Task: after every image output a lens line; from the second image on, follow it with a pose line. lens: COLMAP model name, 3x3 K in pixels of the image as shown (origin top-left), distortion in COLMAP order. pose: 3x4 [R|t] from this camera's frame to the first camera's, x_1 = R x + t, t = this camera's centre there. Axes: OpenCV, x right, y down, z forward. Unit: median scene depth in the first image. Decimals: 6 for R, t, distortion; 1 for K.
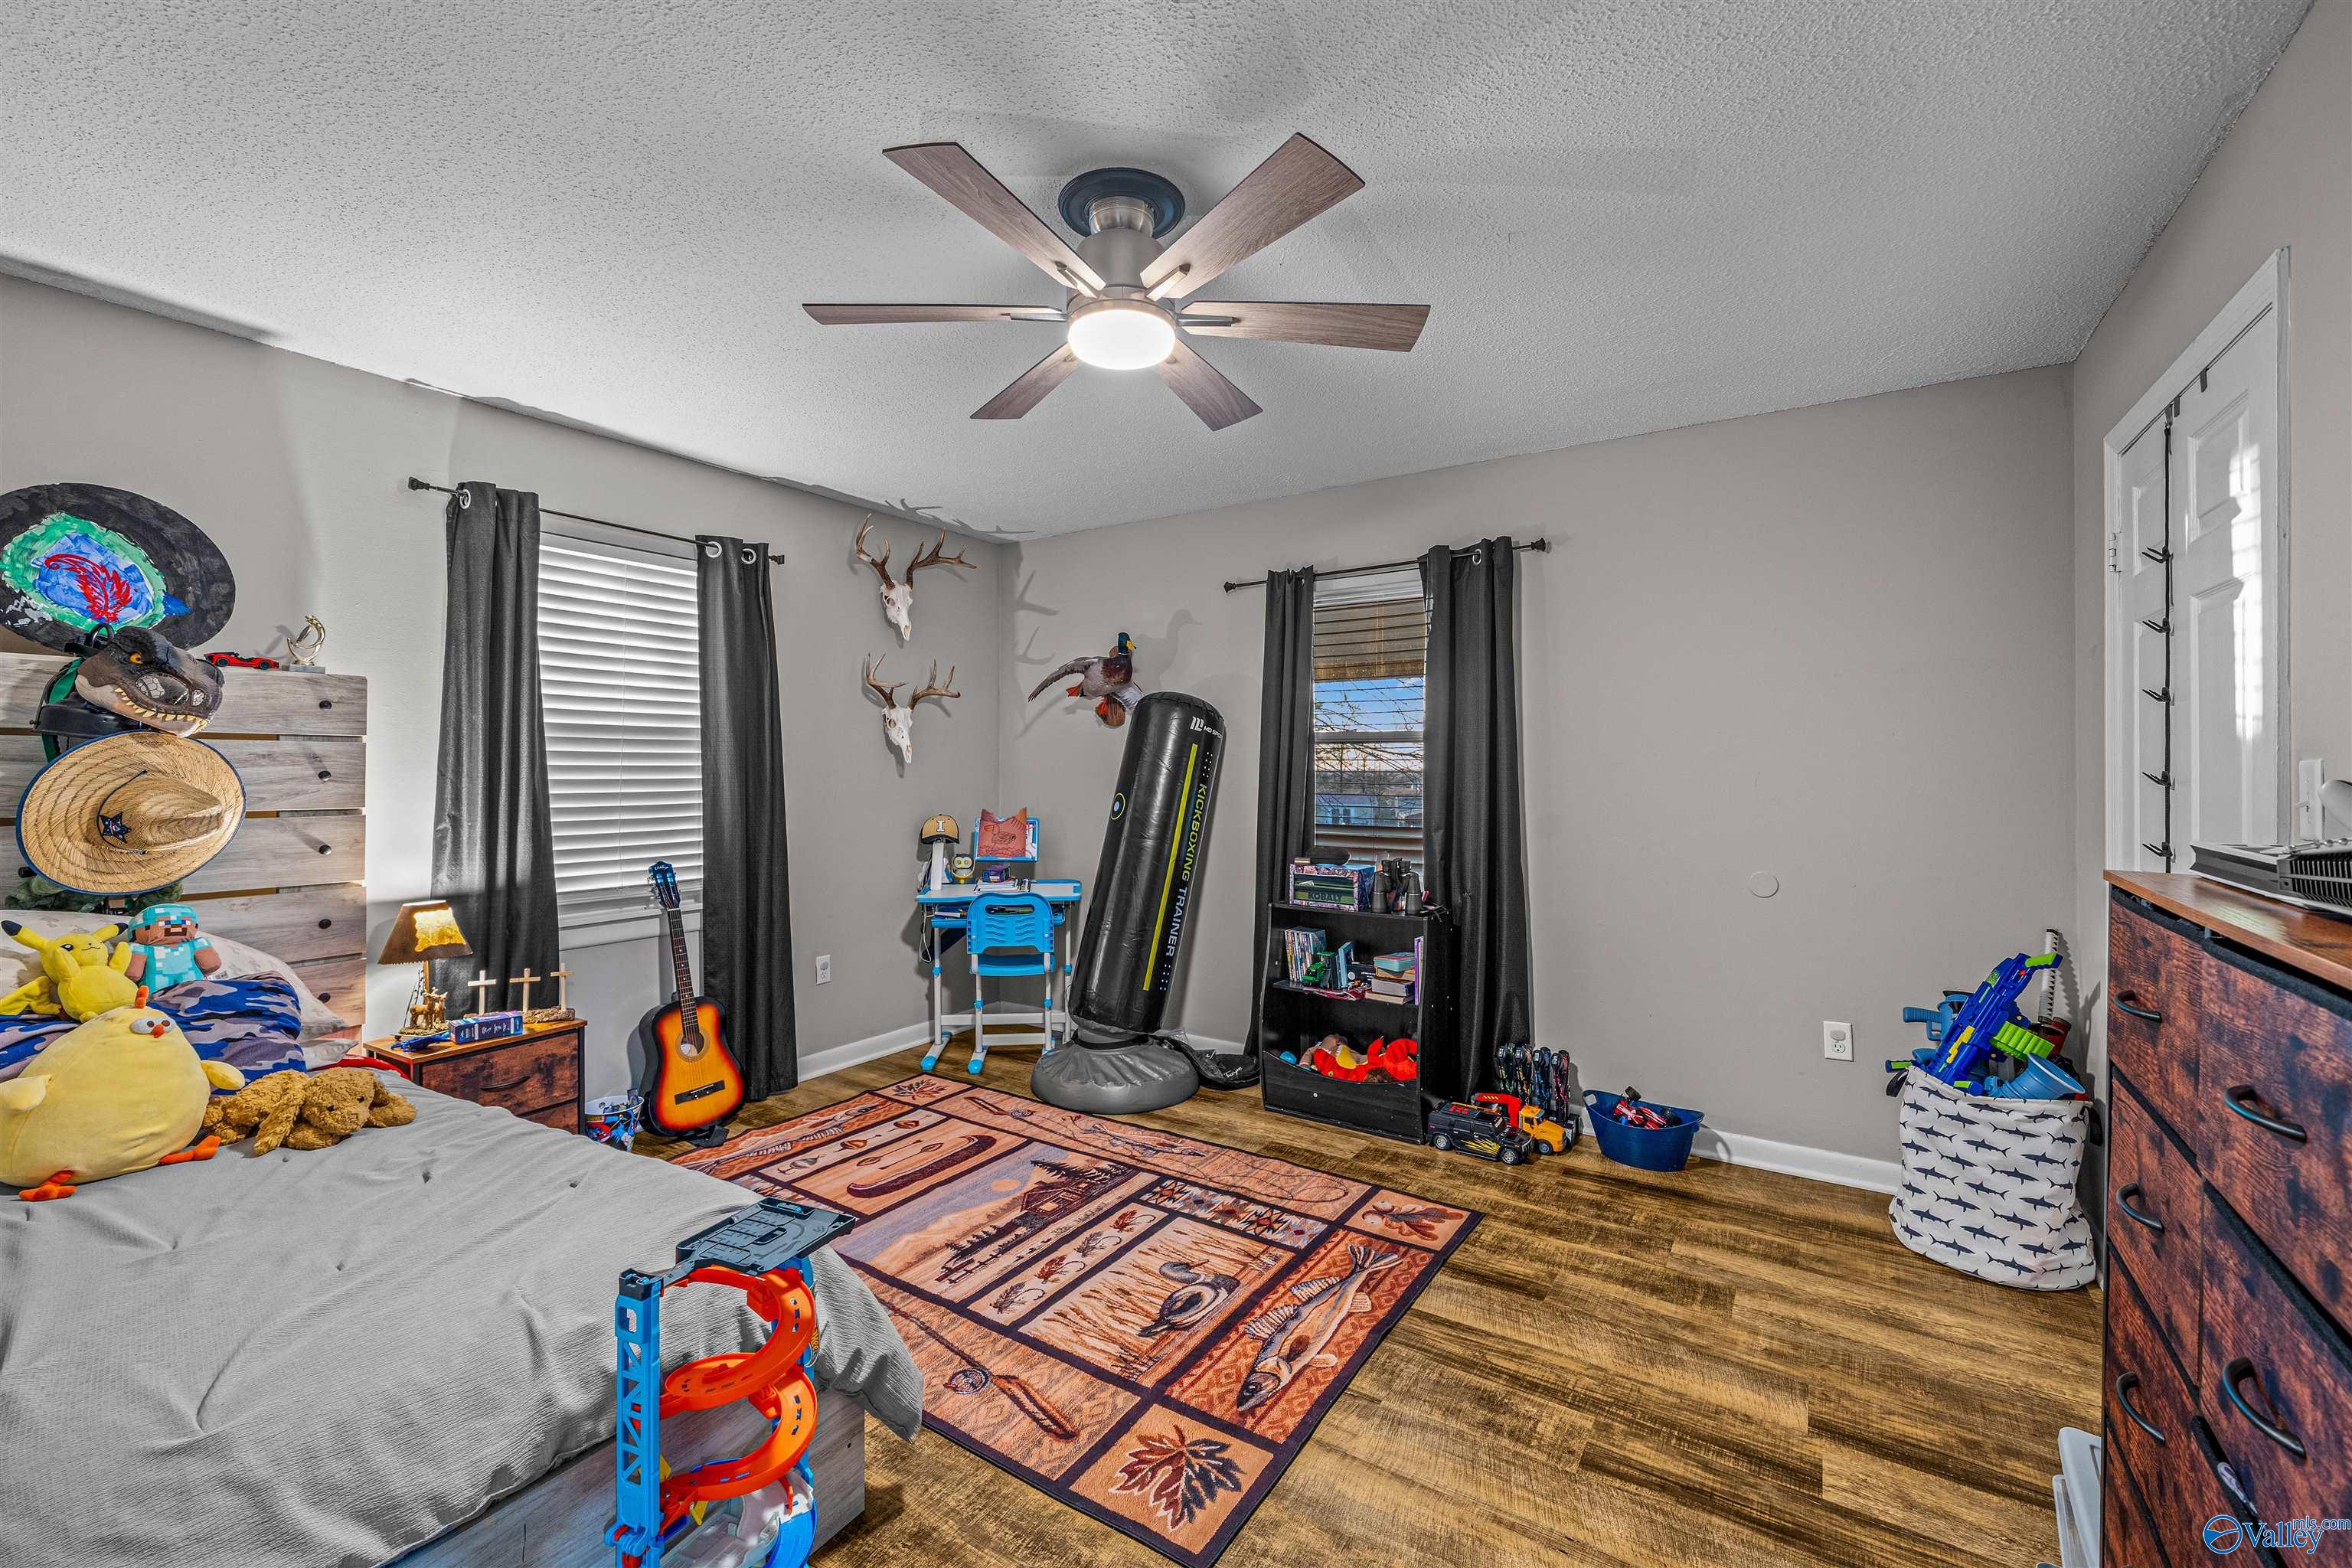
lens RADIAL K [[947.3, 0, 1179.1], [0, 947.3, 765.3], [0, 0, 1]] dist [-0.007331, -0.000141]
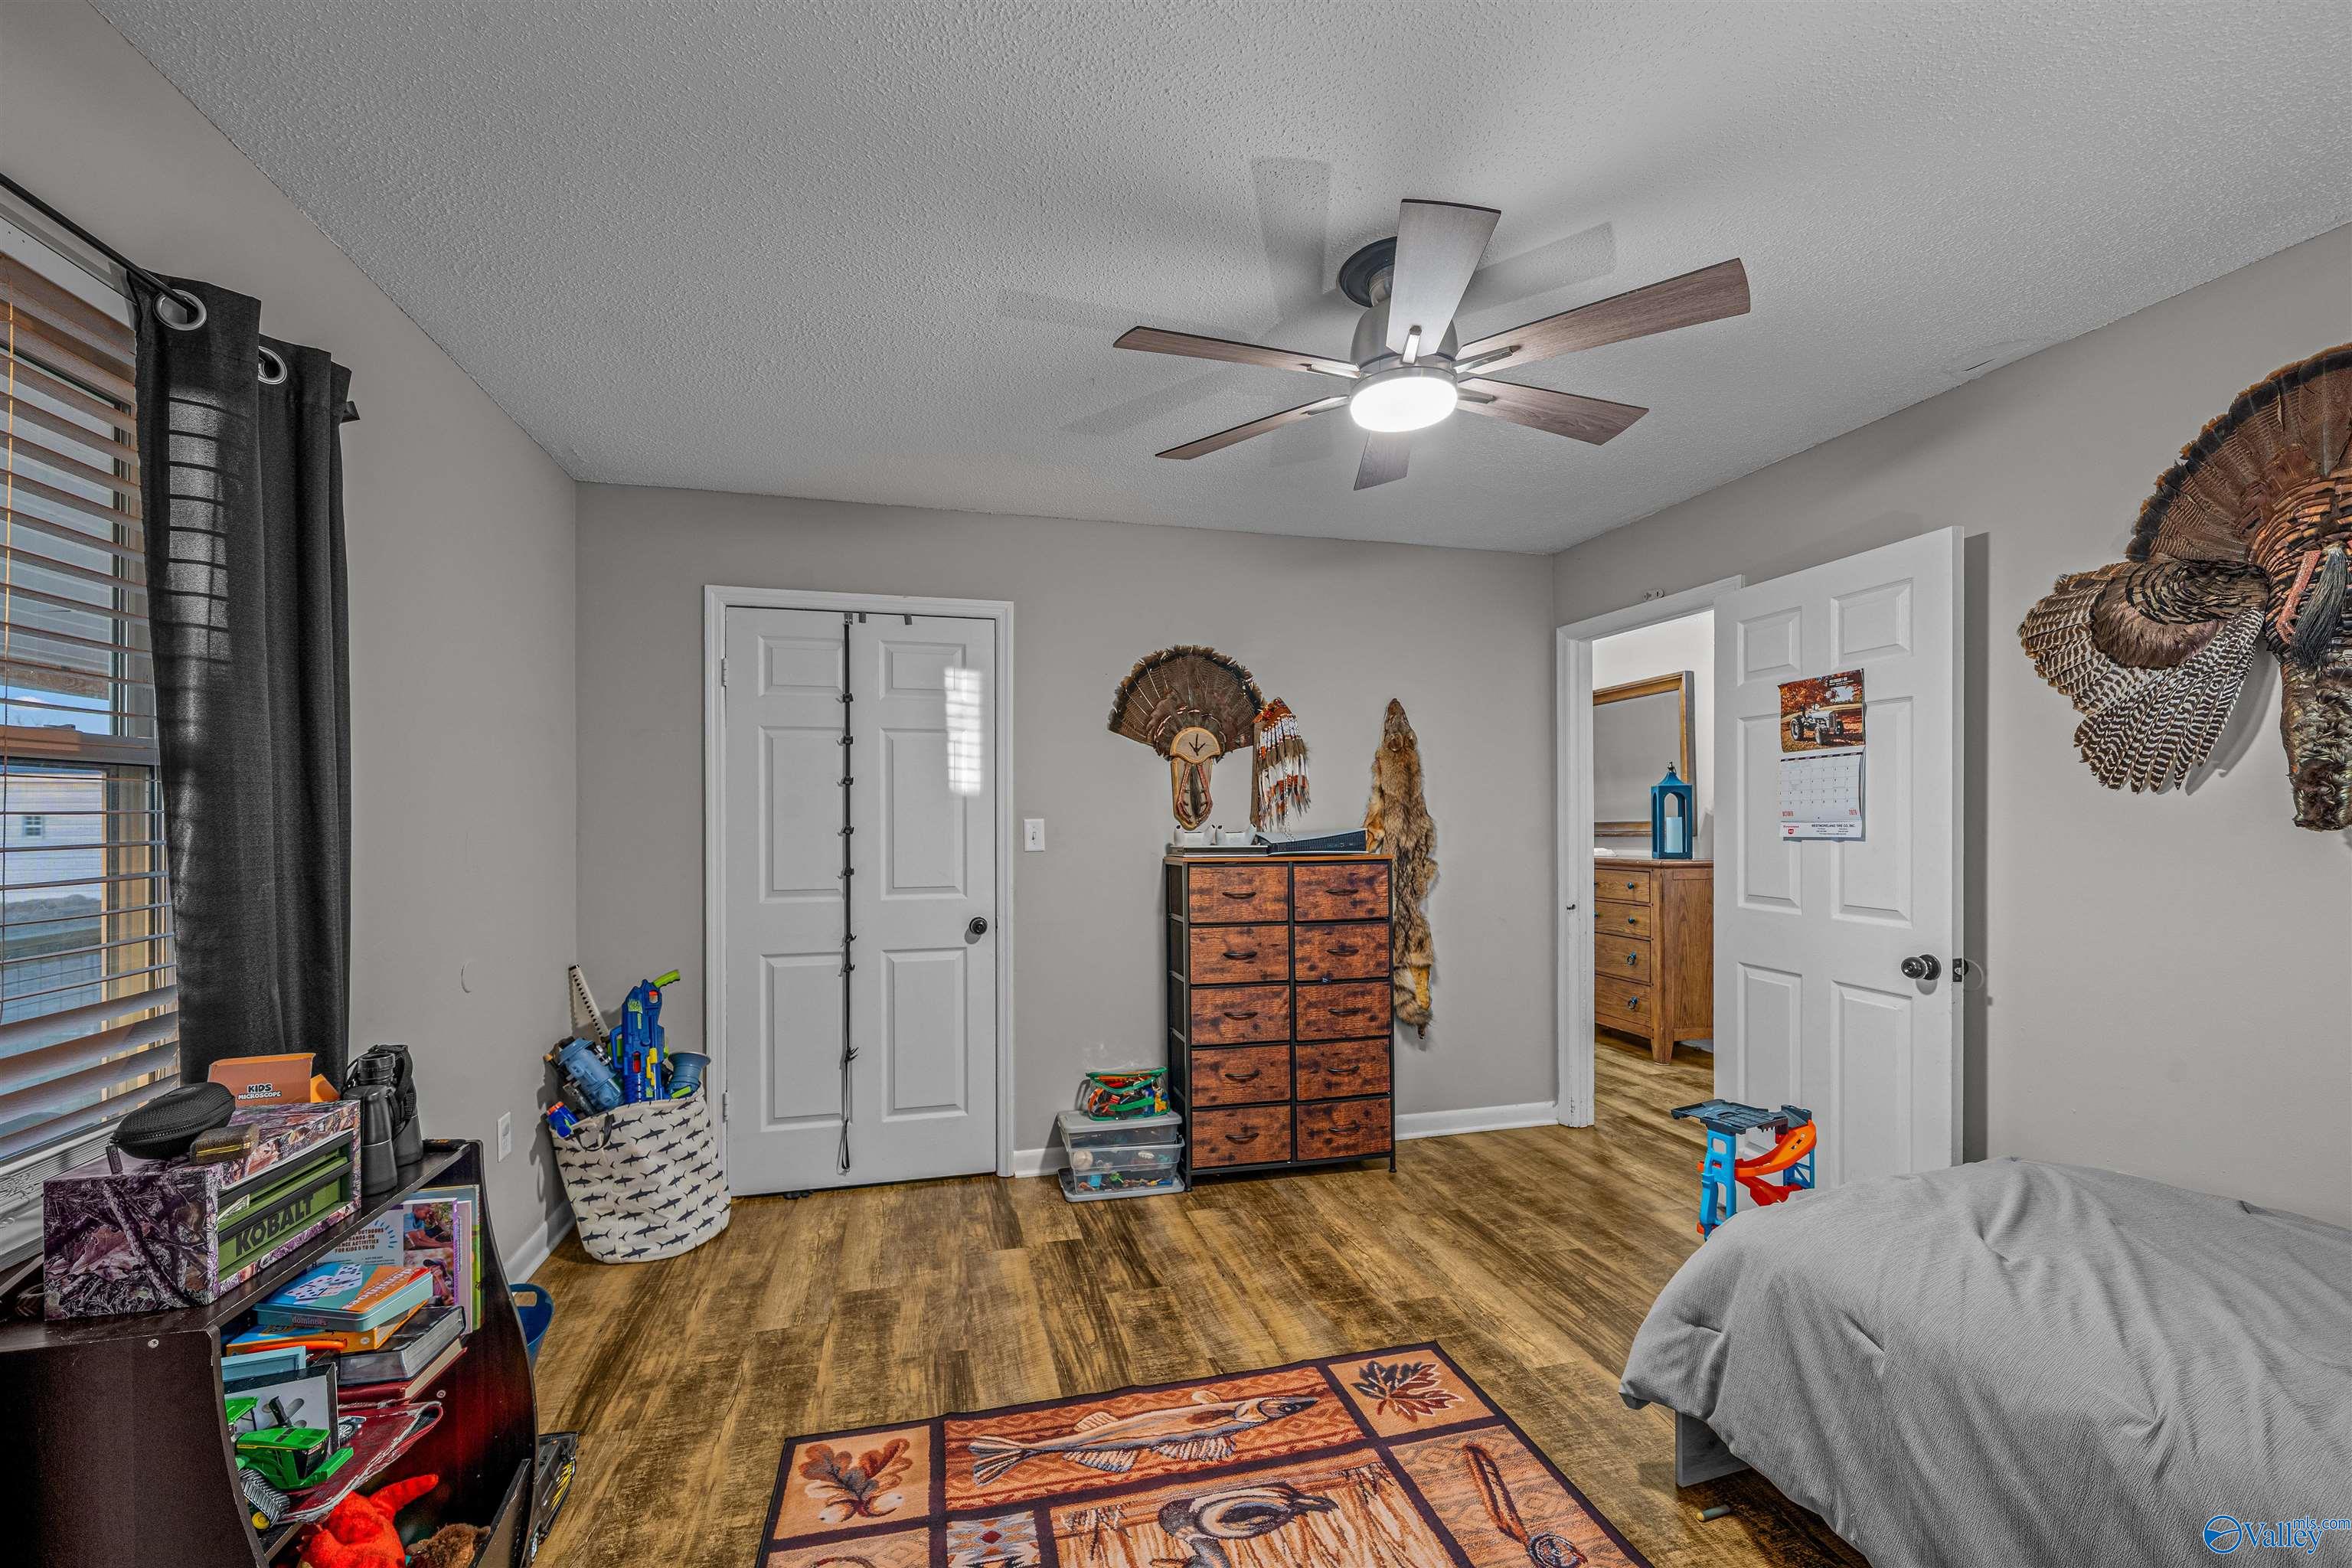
lens RADIAL K [[947.3, 0, 1171.9], [0, 947.3, 826.5], [0, 0, 1]] dist [-0.007331, -0.000141]
pose [[-0.734628, -0.002573, 0.678465, -0.524367], [0.004424, 0.999953, 0.008582, -0.005365], [-0.678456, 0.009306, -0.734582, 1.790359]]
